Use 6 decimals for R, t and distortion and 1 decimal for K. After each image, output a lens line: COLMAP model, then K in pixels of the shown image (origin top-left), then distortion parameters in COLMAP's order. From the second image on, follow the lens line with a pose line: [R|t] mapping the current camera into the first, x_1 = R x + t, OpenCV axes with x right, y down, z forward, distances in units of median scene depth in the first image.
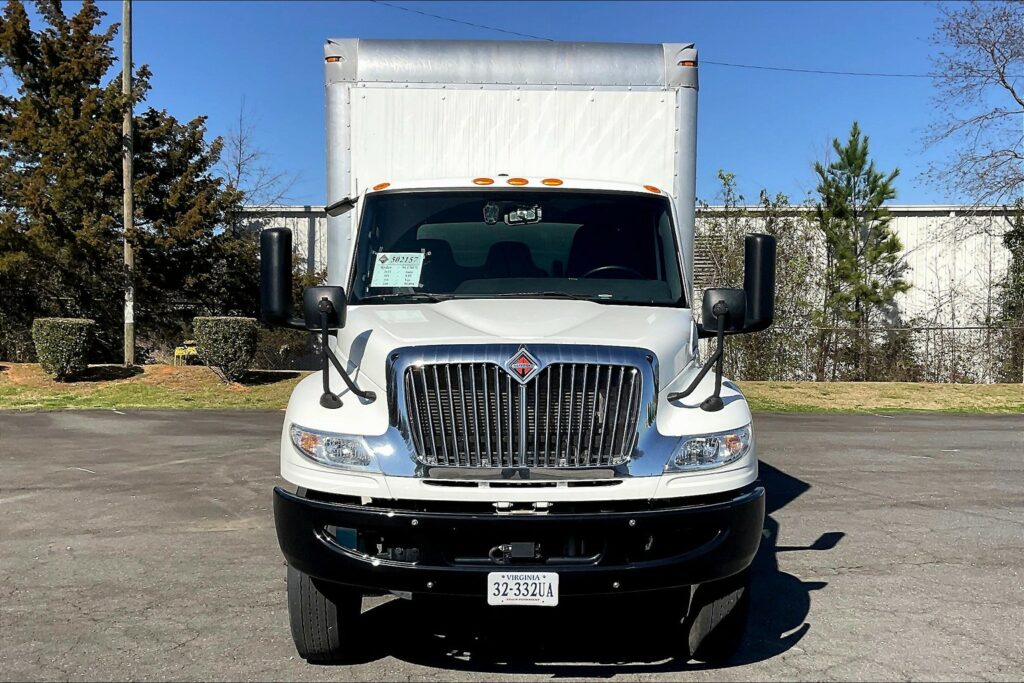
lens RADIAL K [[893.8, 0, 512.0], [0, 893.8, 341.5], [0, 0, 1]] dist [0.073195, -0.117018]
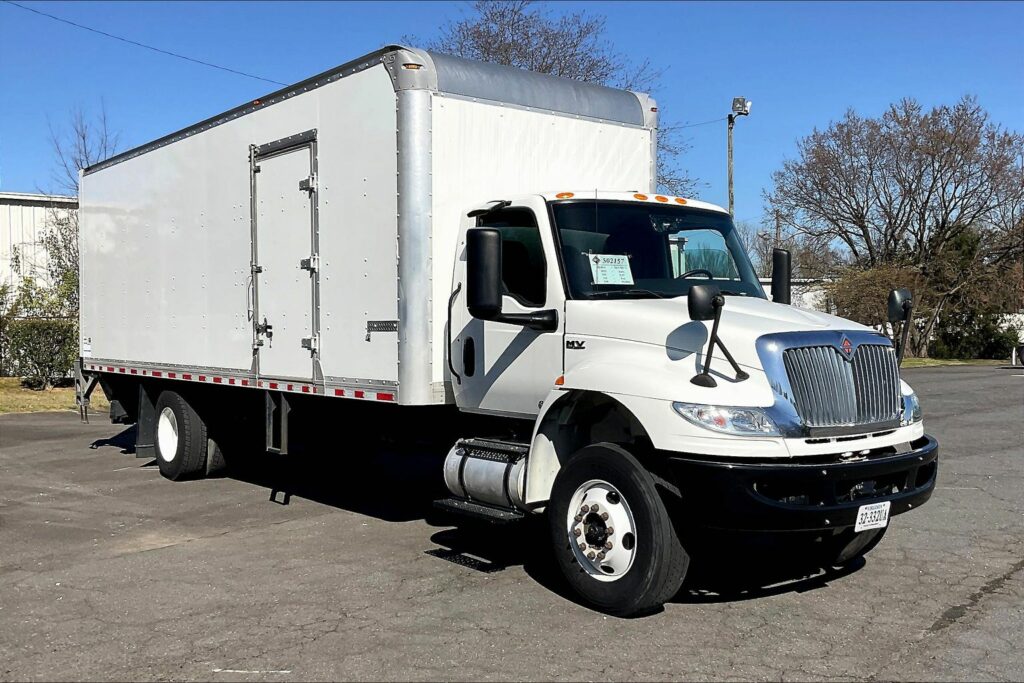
lens RADIAL K [[866.8, 0, 415.9], [0, 866.8, 316.0], [0, 0, 1]] dist [0.073245, -0.102735]
pose [[0.860298, -0.002122, 0.509788, -0.906032], [0.016464, 0.999585, -0.023624, 0.001754], [-0.509526, 0.028717, 0.859976, 0.169495]]
